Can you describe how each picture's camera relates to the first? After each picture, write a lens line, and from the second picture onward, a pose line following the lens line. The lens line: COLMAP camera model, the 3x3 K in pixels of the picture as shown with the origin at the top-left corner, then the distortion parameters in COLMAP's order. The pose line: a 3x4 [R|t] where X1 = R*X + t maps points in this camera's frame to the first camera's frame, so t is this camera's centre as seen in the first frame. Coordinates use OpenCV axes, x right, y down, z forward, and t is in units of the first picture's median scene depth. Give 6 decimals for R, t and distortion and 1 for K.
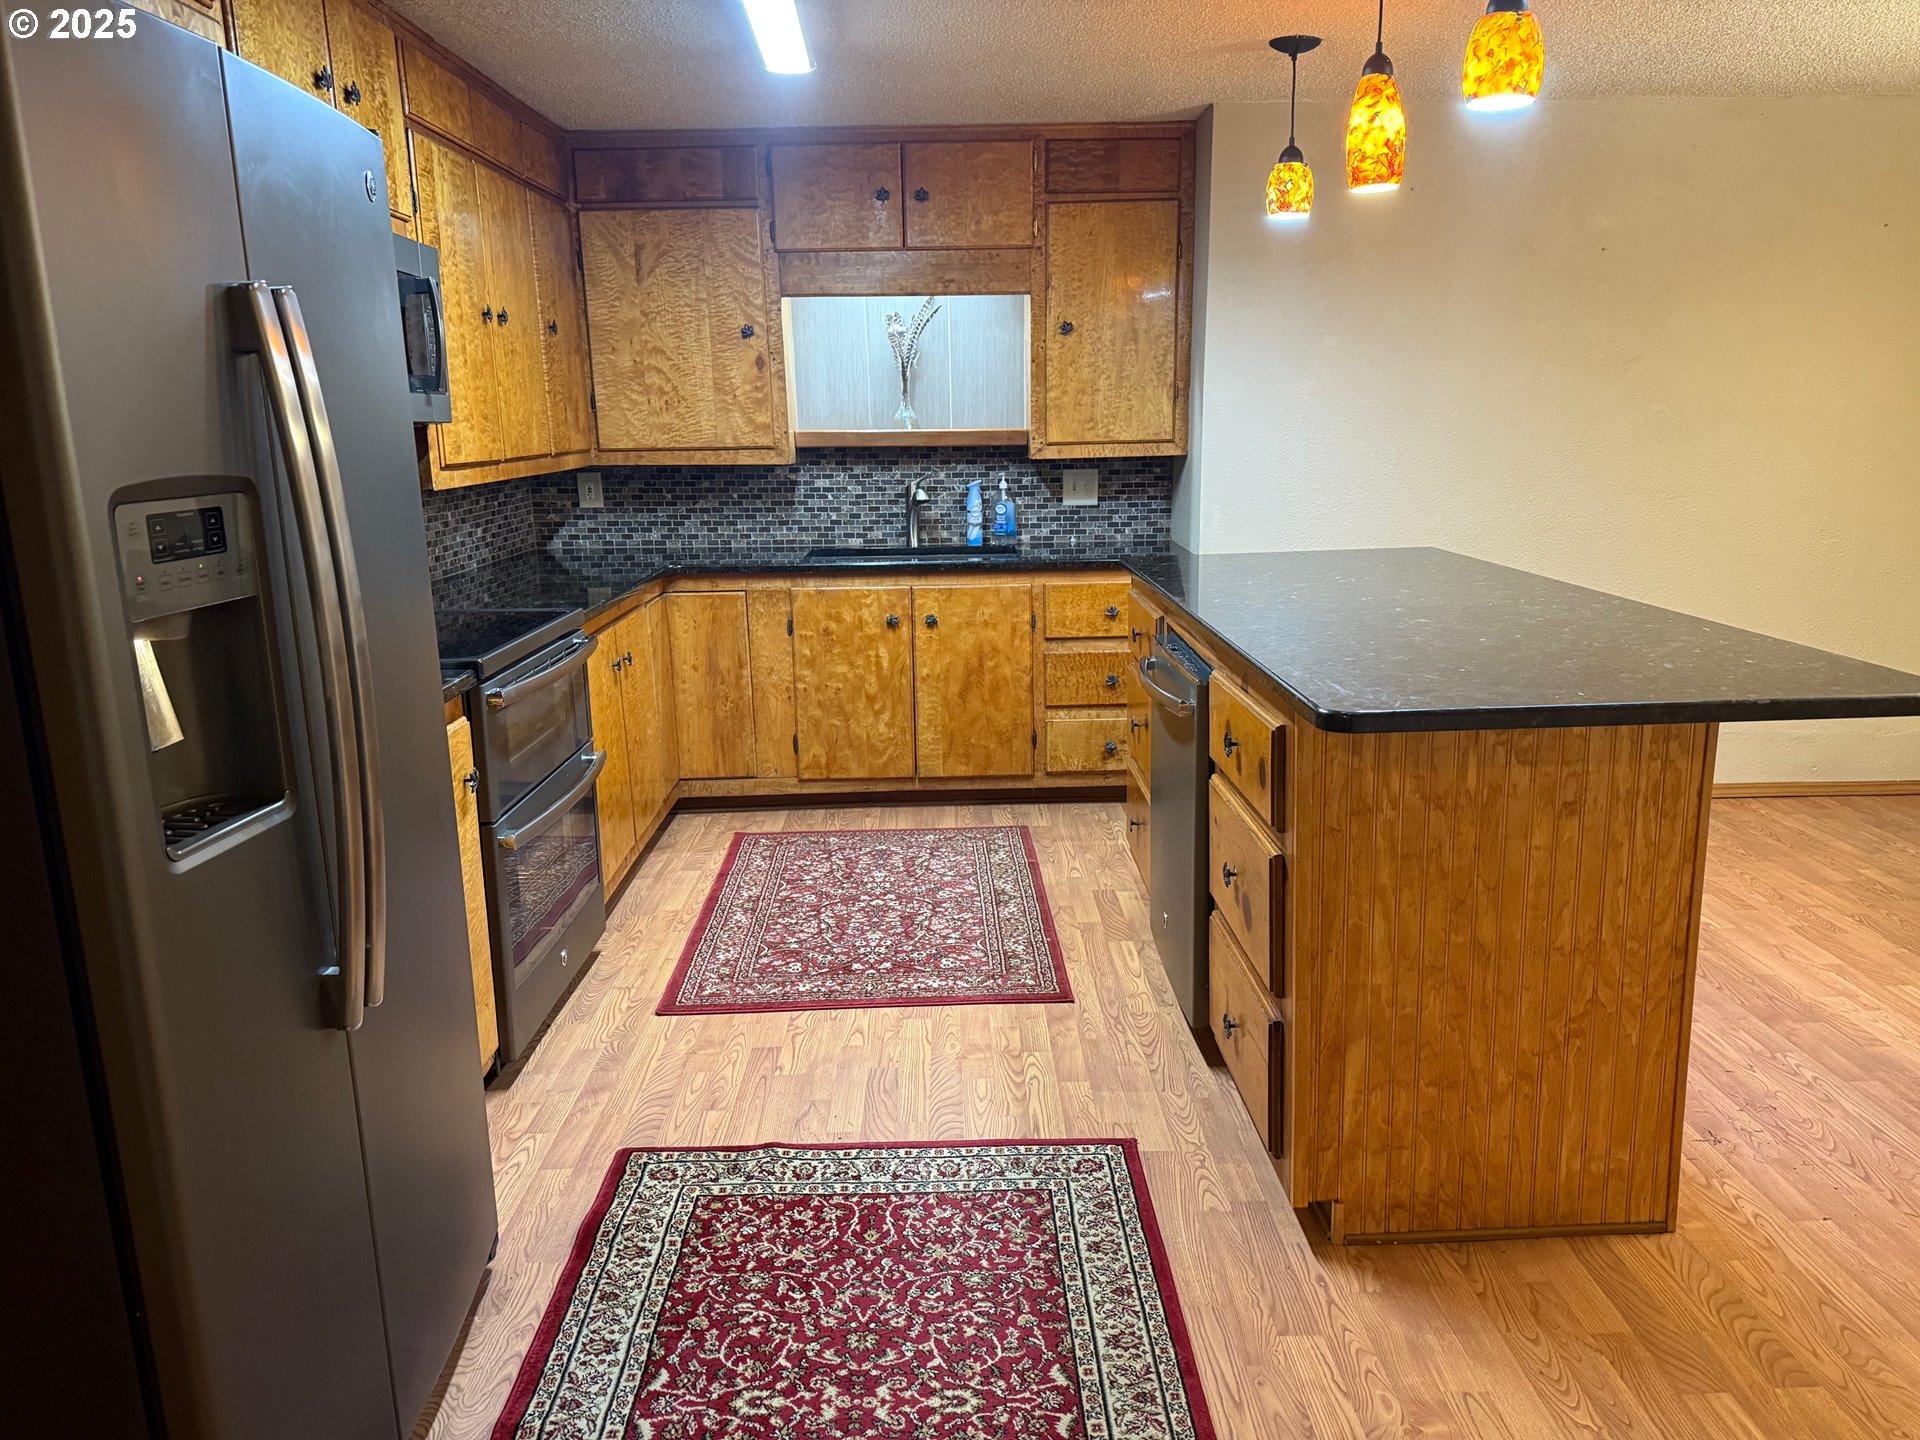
lens RADIAL K [[1355.4, 0, 962.8], [0, 1355.4, 723.3], [0, 0, 1]] dist [0.019297, -0.026824]
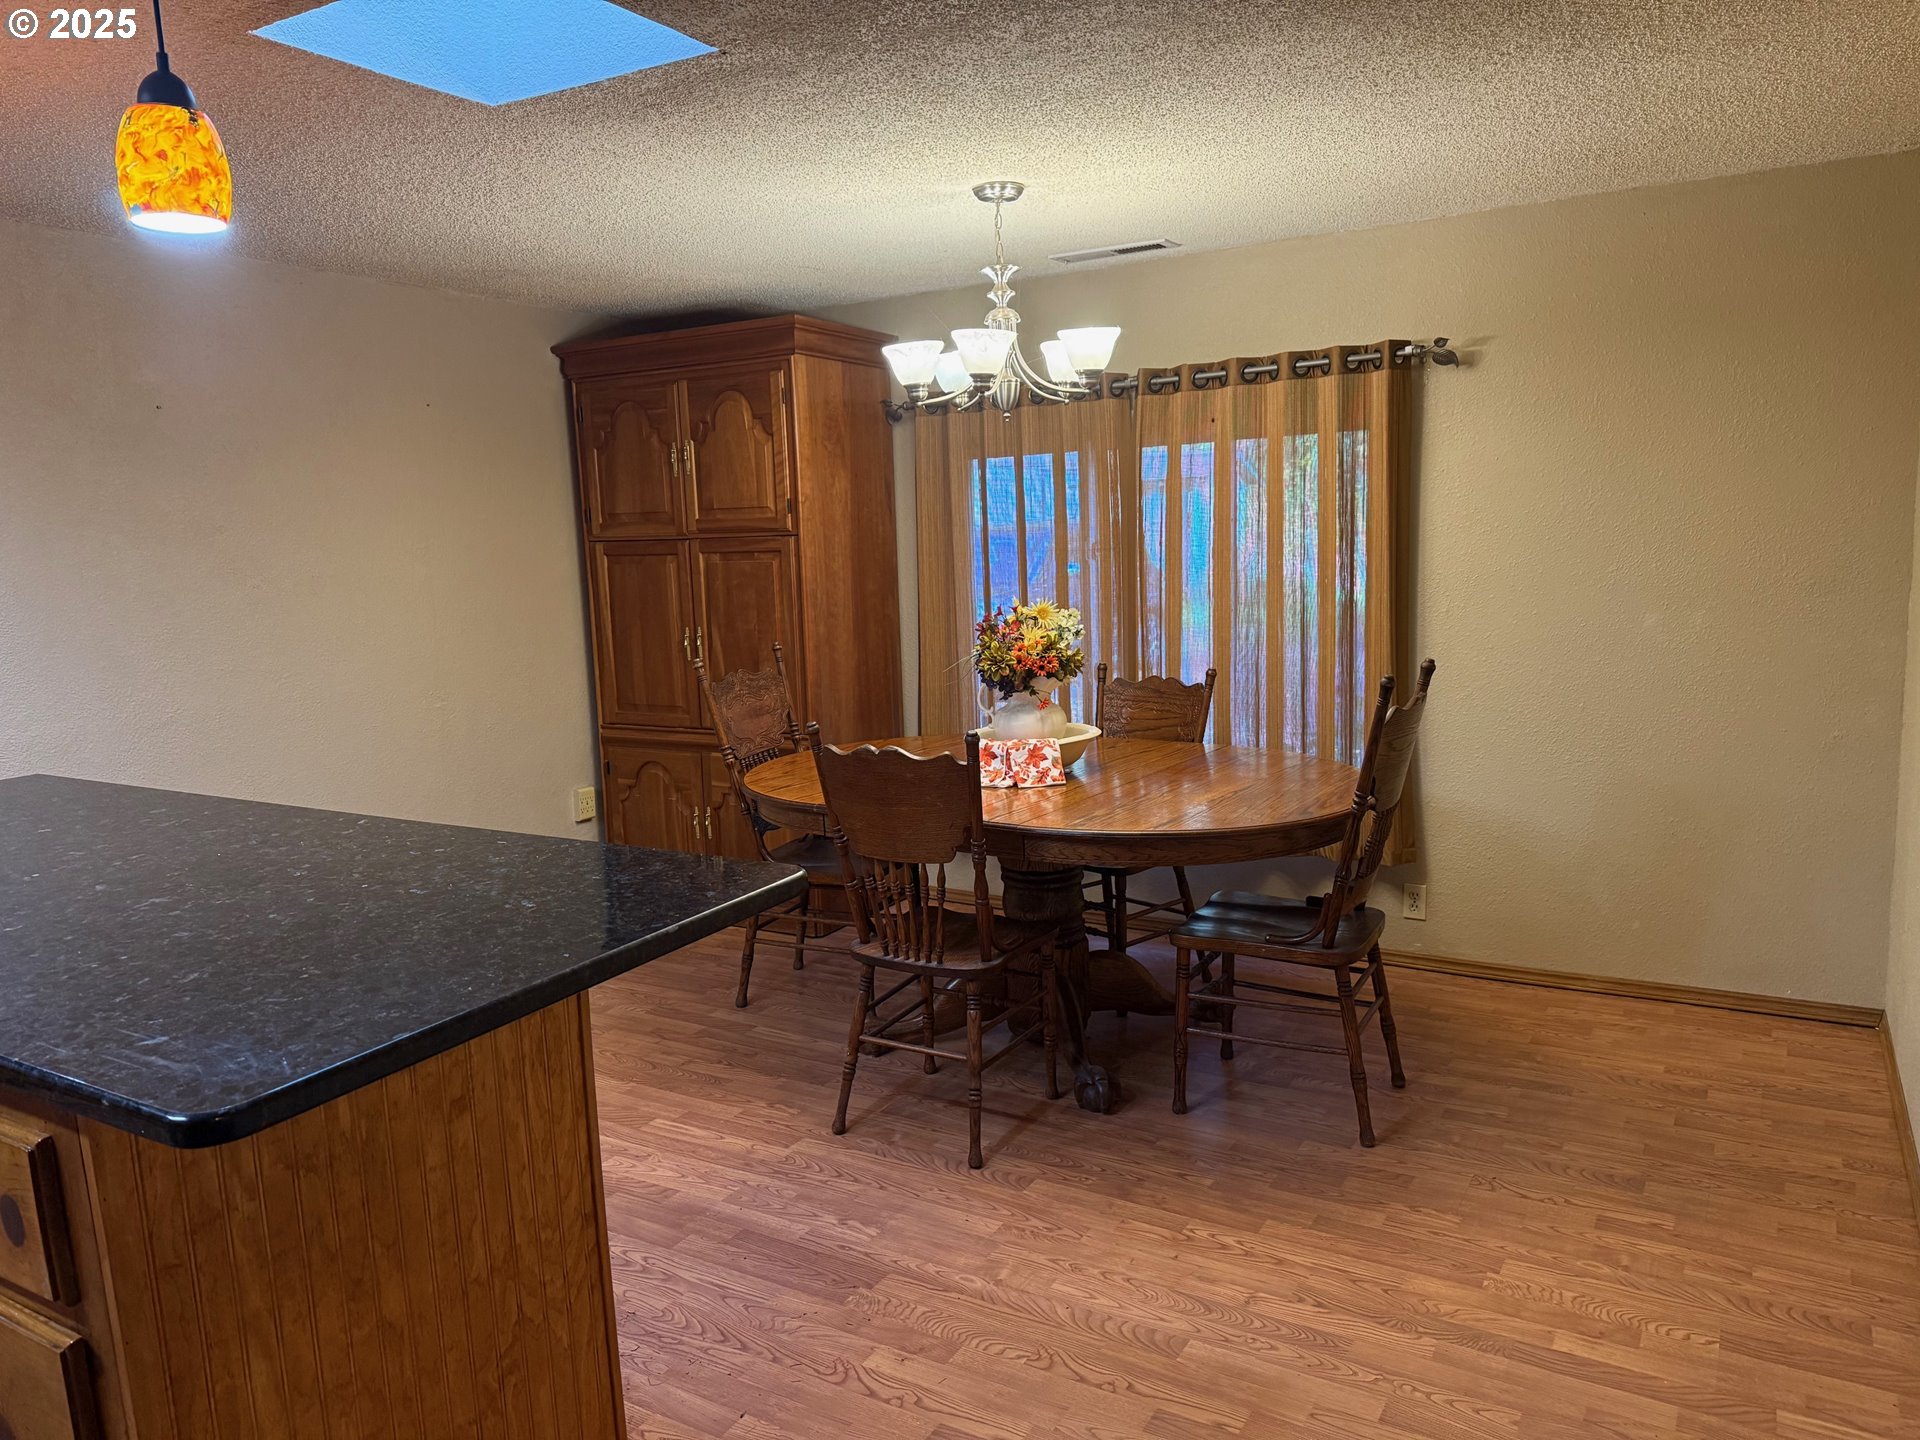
lens RADIAL K [[1355.4, 0, 961.3], [0, 1355.4, 722.9], [0, 0, 1]] dist [0.019297, -0.026824]
pose [[0.521957, -0.118488, 0.844702, -0.048643], [0.206686, 0.978361, 0.009522, -0.105327], [-0.827552, 0.169618, 0.535152, 0.292540]]
